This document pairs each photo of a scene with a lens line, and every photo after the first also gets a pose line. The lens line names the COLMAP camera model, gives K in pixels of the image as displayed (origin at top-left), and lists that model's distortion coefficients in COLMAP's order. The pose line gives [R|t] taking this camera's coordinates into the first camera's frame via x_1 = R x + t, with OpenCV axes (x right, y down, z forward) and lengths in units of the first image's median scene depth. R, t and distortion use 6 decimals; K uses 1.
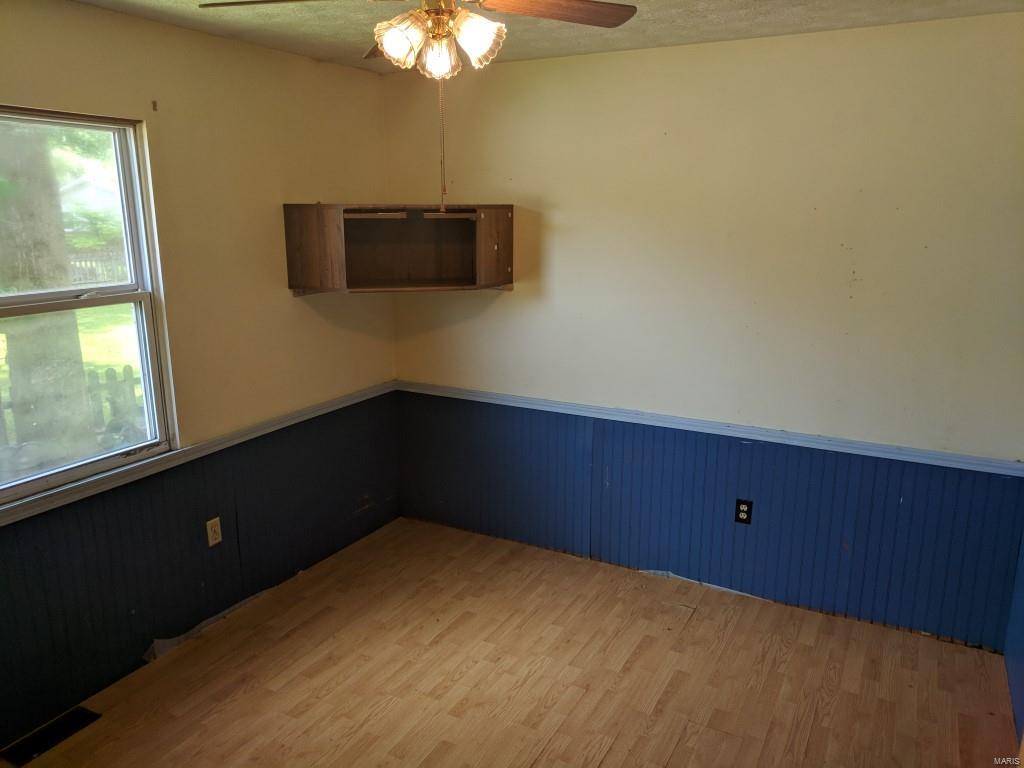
lens RADIAL K [[785.7, 0, 512.0], [0, 785.7, 384.0], [0, 0, 1]] dist [0.026781, 0.001467]
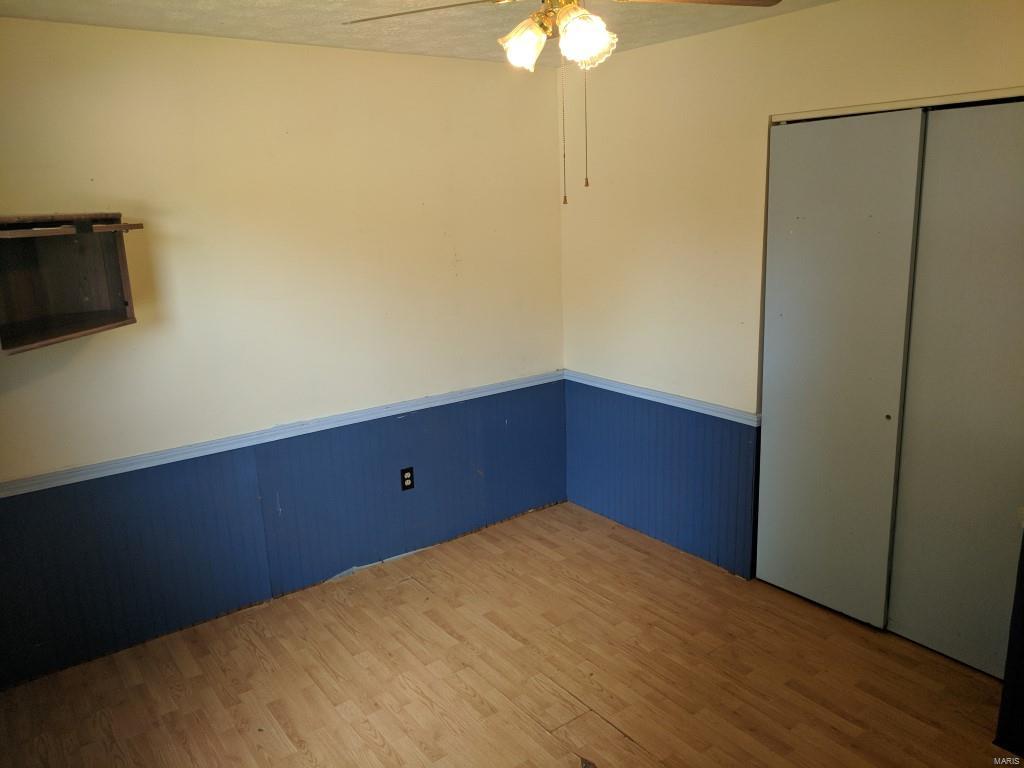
lens RADIAL K [[785.7, 0, 512.0], [0, 785.7, 384.0], [0, 0, 1]] dist [0.026781, 0.001467]
pose [[0.423519, -0.228305, 0.876646, -0.606977], [0.238380, 0.961702, 0.135292, -0.084492], [-0.873960, 0.151676, 0.461723, 0.353434]]
